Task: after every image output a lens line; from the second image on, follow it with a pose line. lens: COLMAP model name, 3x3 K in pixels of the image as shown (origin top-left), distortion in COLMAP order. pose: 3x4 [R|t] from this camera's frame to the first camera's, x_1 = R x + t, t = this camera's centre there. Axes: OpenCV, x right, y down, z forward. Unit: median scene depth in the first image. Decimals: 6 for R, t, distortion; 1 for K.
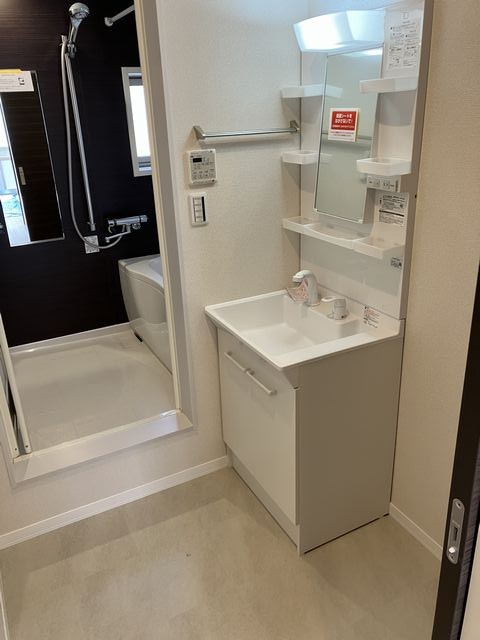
lens RADIAL K [[533.6, 0, 245.4], [0, 533.6, 321.1], [0, 0, 1]] dist [0.018444, -0.008587]
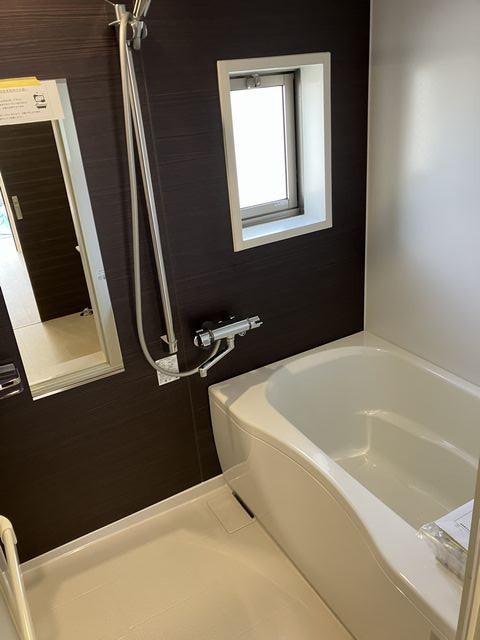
lens RADIAL K [[533.6, 0, 234.7], [0, 533.6, 319.8], [0, 0, 1]] dist [0.018444, -0.008587]
pose [[0.998672, -0.050617, 0.009550, -0.220283], [0.050006, 0.997179, 0.055973, -0.230744], [-0.012357, -0.055421, 0.998387, 0.426885]]
